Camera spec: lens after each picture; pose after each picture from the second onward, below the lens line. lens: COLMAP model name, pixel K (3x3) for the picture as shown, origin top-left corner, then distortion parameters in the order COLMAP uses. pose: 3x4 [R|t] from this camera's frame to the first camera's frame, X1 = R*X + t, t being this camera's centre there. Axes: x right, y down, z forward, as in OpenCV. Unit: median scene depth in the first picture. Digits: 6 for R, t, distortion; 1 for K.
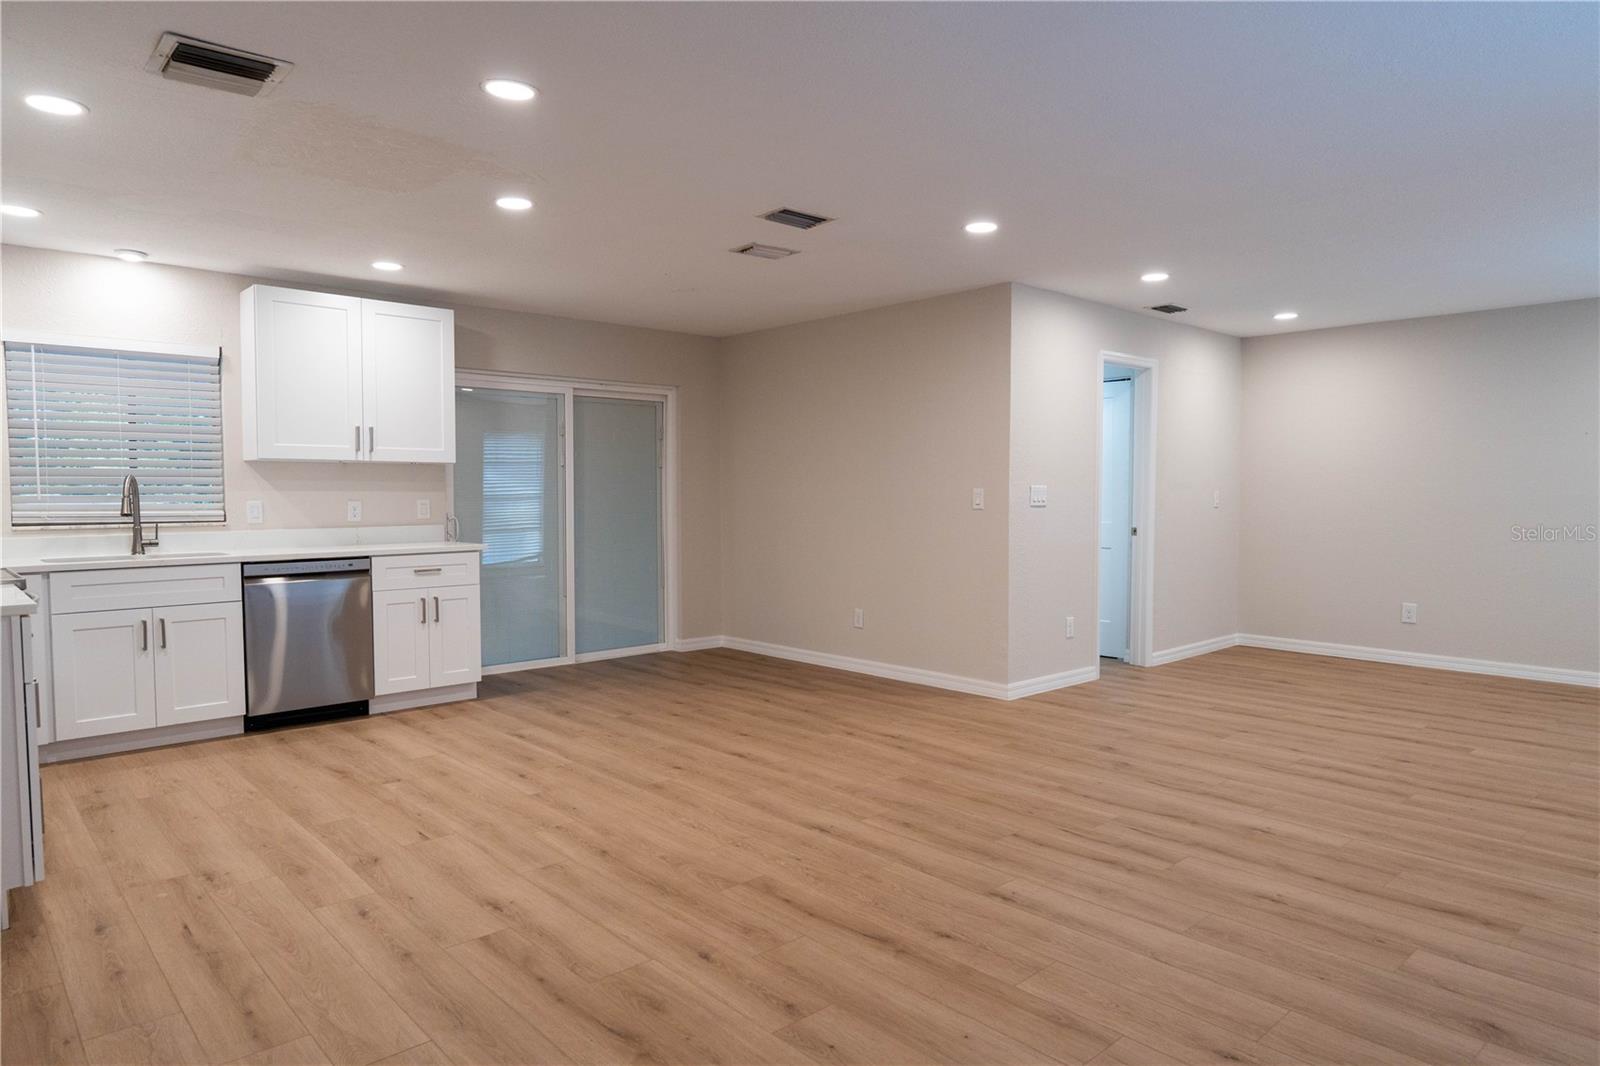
lens RADIAL K [[964.5, 0, 794.1], [0, 964.5, 545.0], [0, 0, 1]] dist [0.000472, 0.001444]
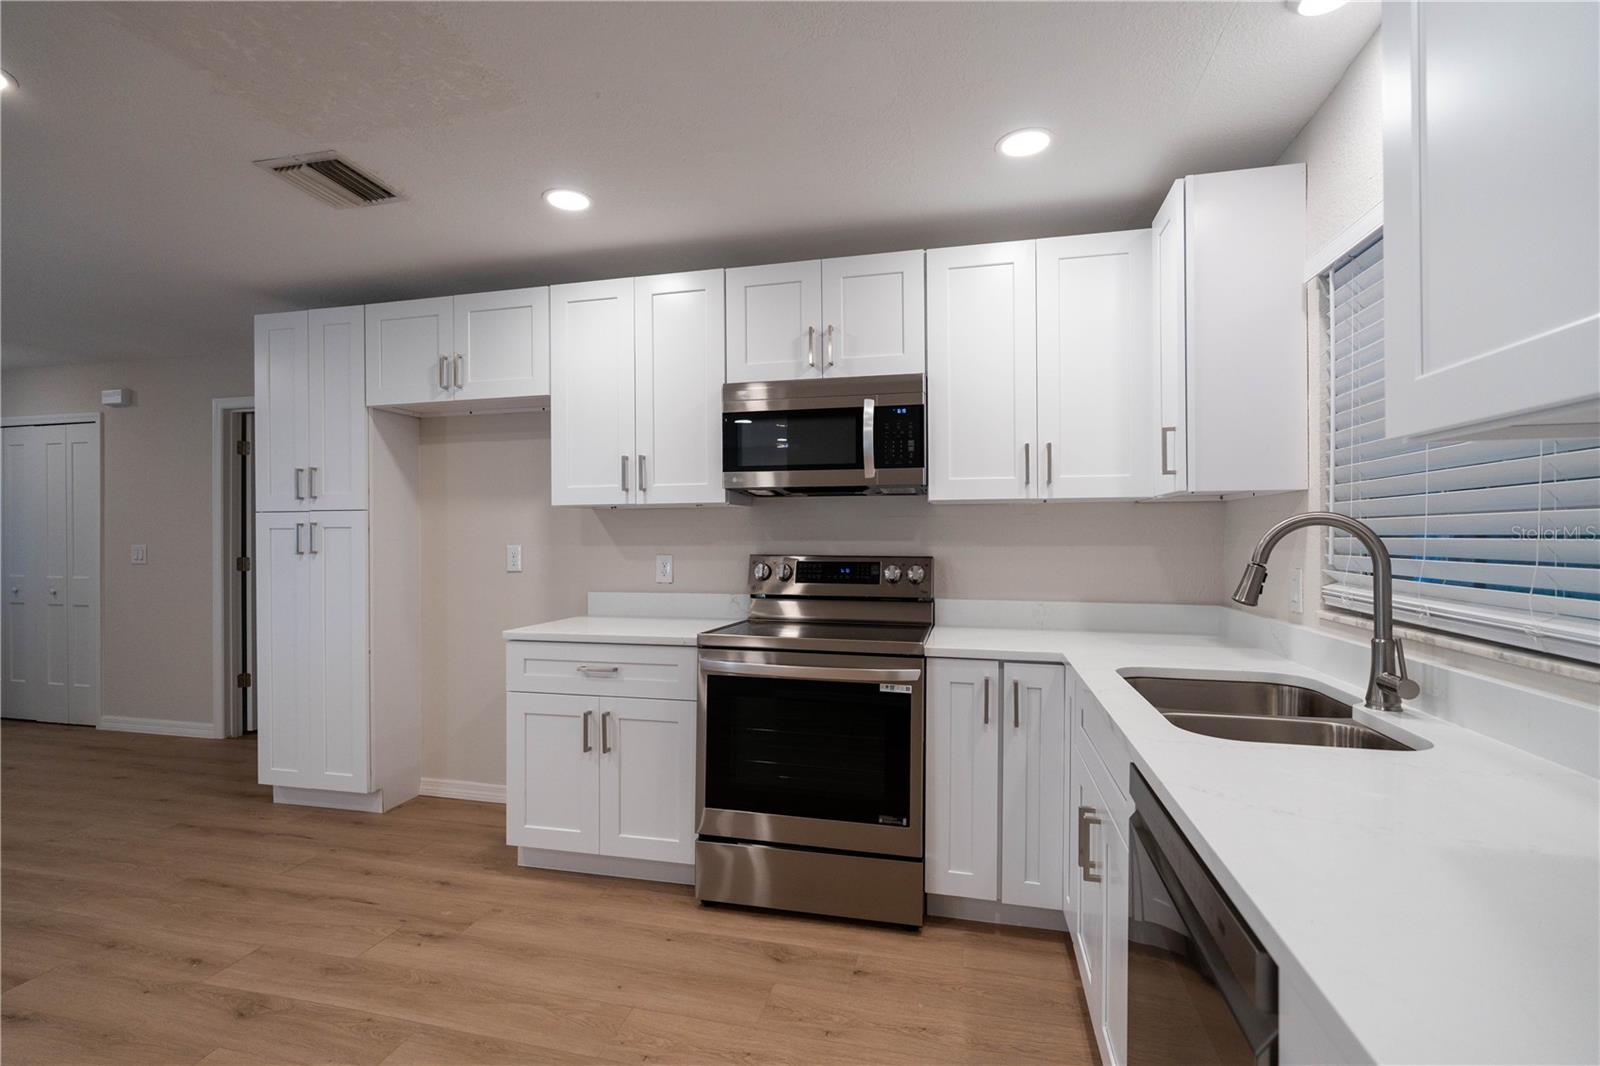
lens RADIAL K [[727.1, 0, 799.0], [0, 727.1, 532.6], [0, 0, 1]] dist [-0.003605, 0.000355]
pose [[-0.827703, 0.003626, -0.561154, -0.338661], [-0.026150, 0.998644, 0.045024, -0.077136], [0.560556, 0.051940, -0.826486, 1.220912]]
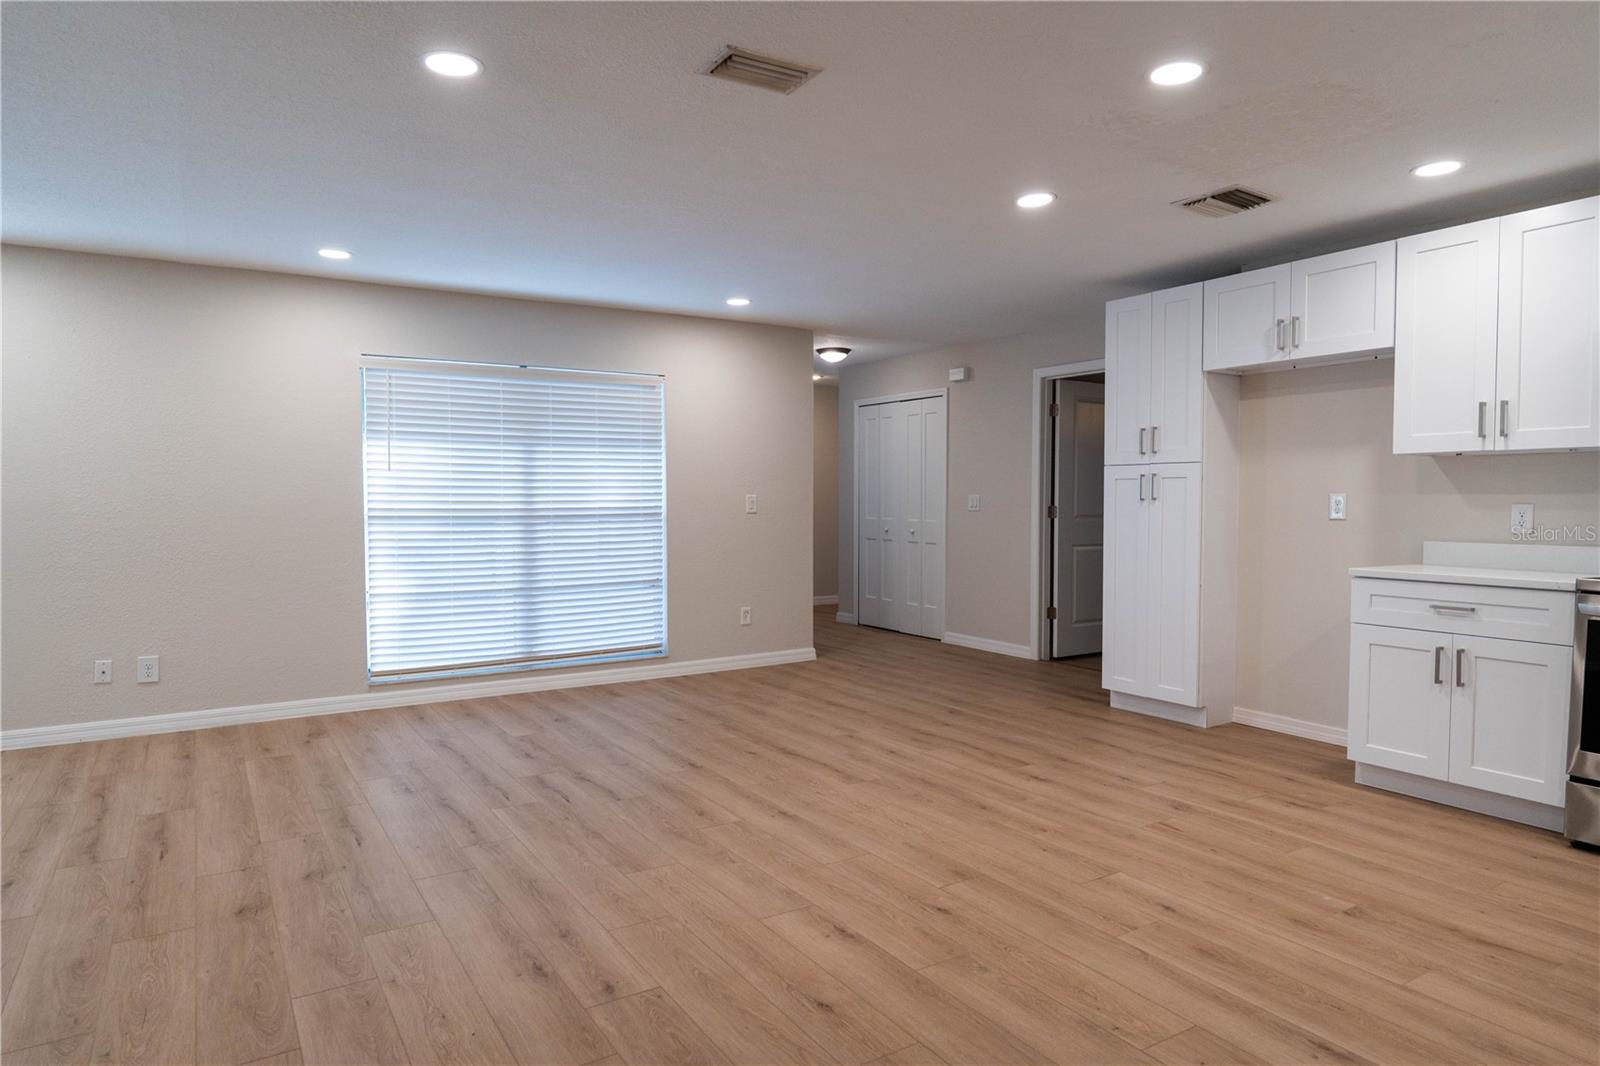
lens RADIAL K [[964.5, 0, 794.5], [0, 964.5, 536.8], [0, 0, 1]] dist [0.000472, 0.001444]
pose [[-0.984391, -0.006015, 0.175891, -0.127851], [0.011495, 0.995085, 0.098359, -0.084612], [-0.175618, 0.098846, -0.979483, 1.545965]]
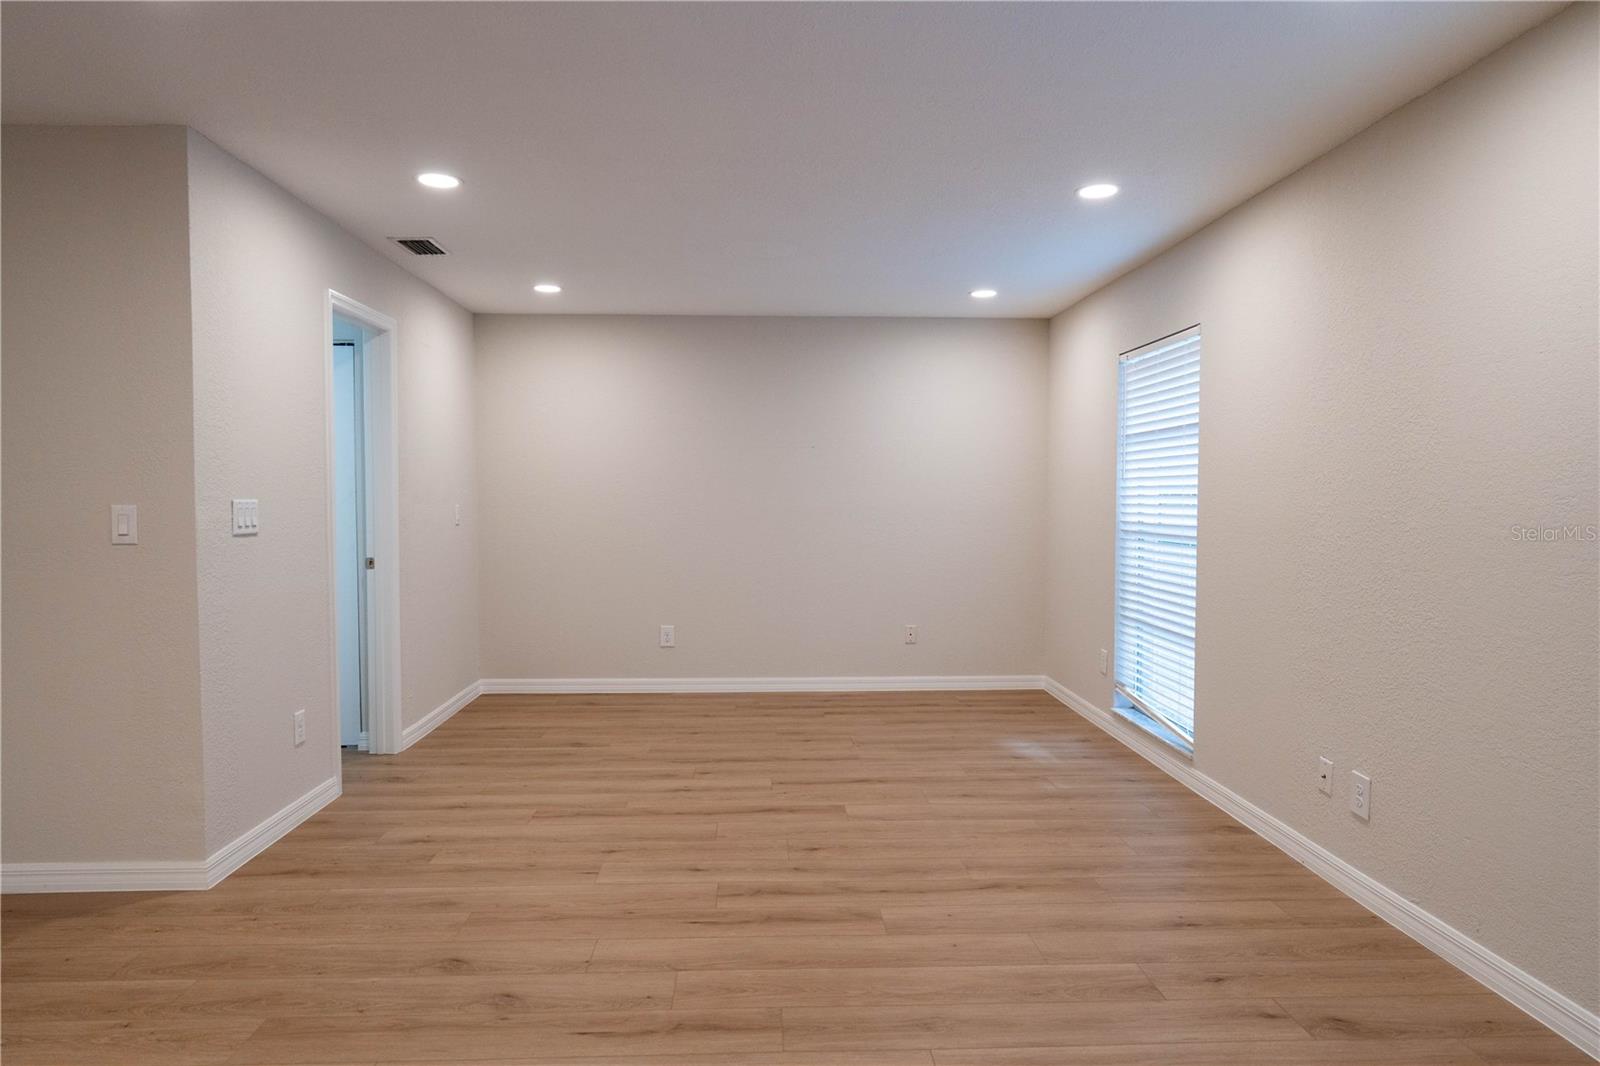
lens RADIAL K [[964.5, 0, 796.4], [0, 964.5, 527.1], [0, 0, 1]] dist [0.000472, 0.001444]
pose [[0.642230, -0.025459, 0.766089, 0.026157], [0.045073, 0.998973, -0.004588, -0.035014], [-0.765186, 0.037476, 0.642718, 0.479182]]
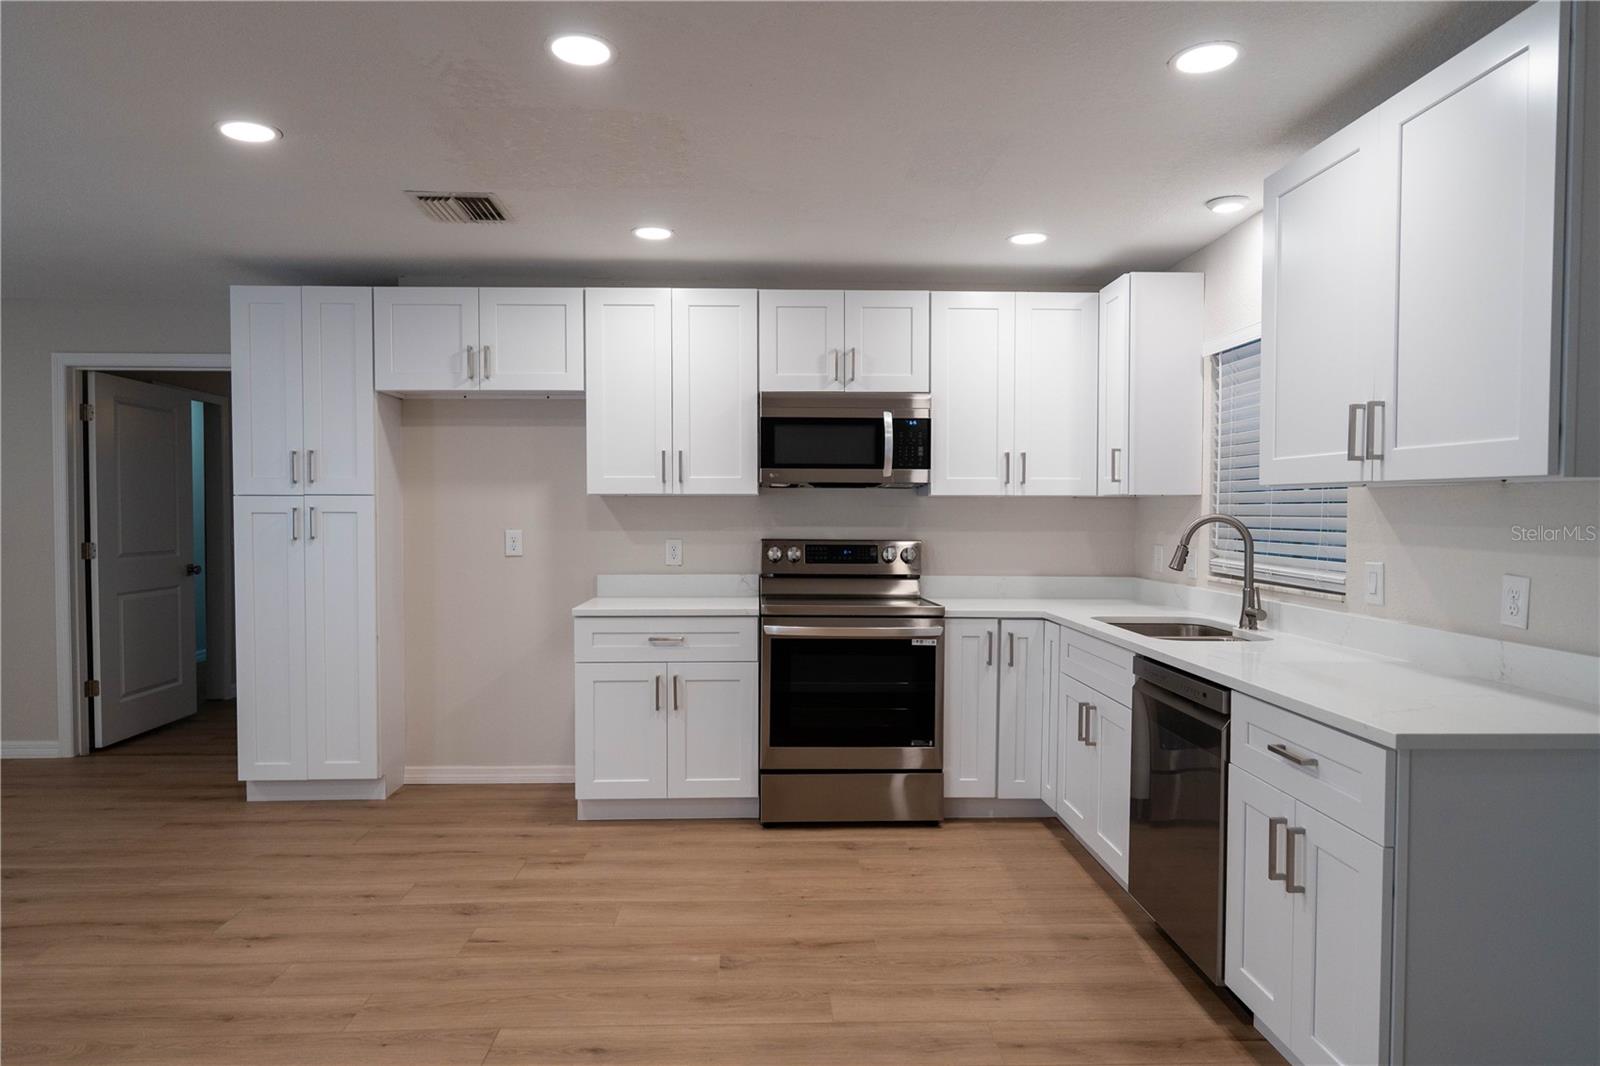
lens RADIAL K [[964.5, 0, 800.6], [0, 964.5, 529.1], [0, 0, 1]] dist [0.000472, 0.001444]
pose [[-0.645163, 0.018498, -0.763821, 0.064032], [-0.043752, 0.997172, 0.061105, -0.098489], [0.762791, 0.072841, -0.642530, 1.315026]]
